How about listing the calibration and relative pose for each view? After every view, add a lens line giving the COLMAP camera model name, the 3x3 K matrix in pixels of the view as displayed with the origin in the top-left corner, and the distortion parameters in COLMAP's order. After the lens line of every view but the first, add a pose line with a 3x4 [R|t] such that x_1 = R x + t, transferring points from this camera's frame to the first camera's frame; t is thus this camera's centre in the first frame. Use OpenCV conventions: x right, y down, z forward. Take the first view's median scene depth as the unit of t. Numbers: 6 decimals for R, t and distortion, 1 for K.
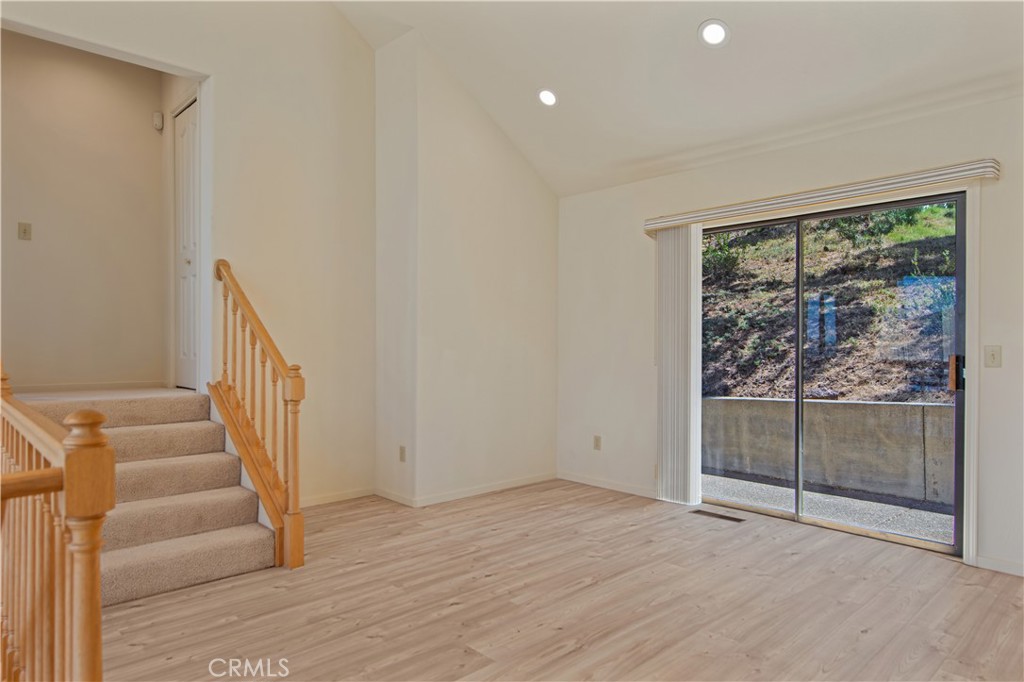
lens RADIAL K [[631.4, 0, 512.0], [0, 631.4, 341.0], [0, 0, 1]] dist [0.002203, -0.002019]
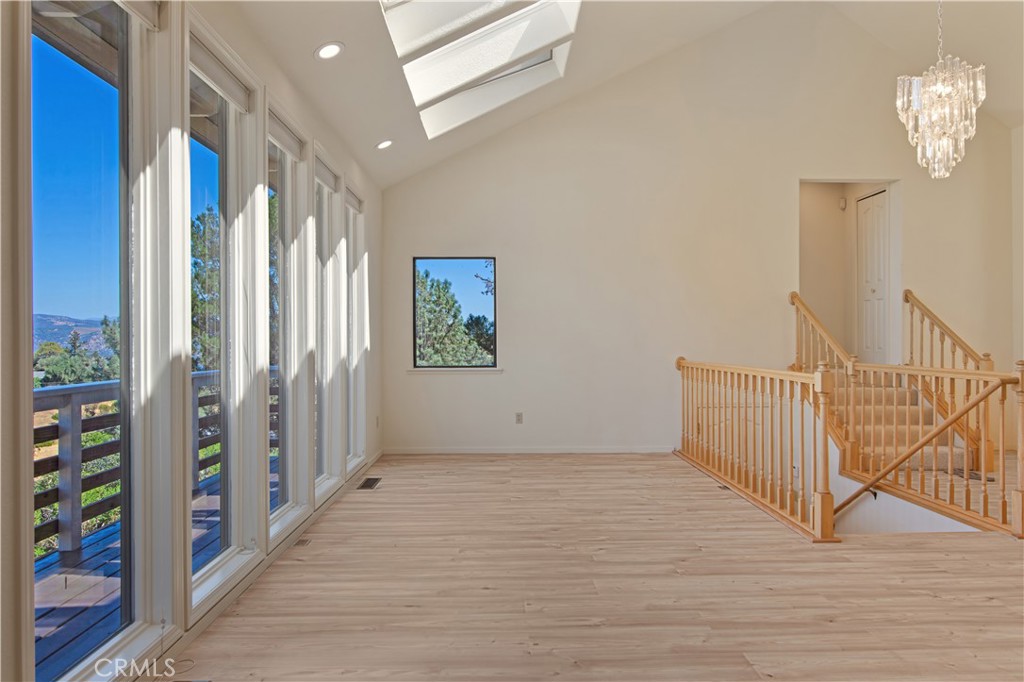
lens RADIAL K [[631.4, 0, 512.0], [0, 631.4, 341.0], [0, 0, 1]] dist [0.002203, -0.002019]
pose [[0.740745, -0.004030, -0.671774, -0.105694], [0.004834, 0.999988, -0.000668, 0.000319], [0.671769, -0.002753, 0.740756, -0.822001]]
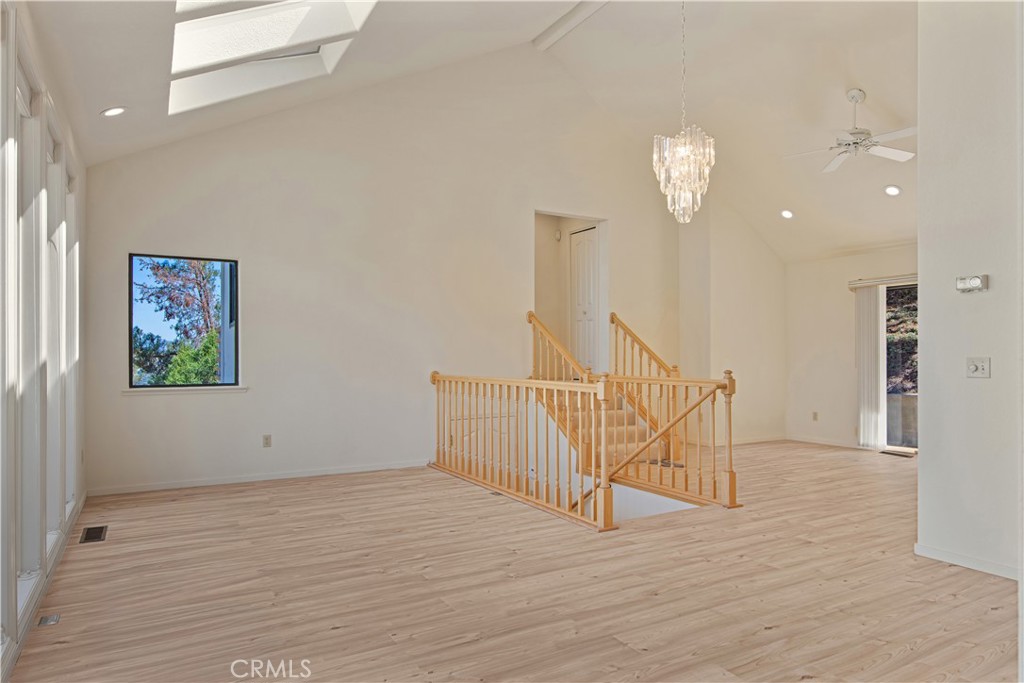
lens RADIAL K [[638.4, 0, 509.5], [0, 638.4, 352.7], [0, 0, 1]] dist [0.001884, -0.002369]
pose [[0.970402, -0.005505, -0.241432, -0.264178], [0.004525, 0.999979, -0.004613, 0.002294], [0.241452, 0.003384, 0.970407, -0.897159]]
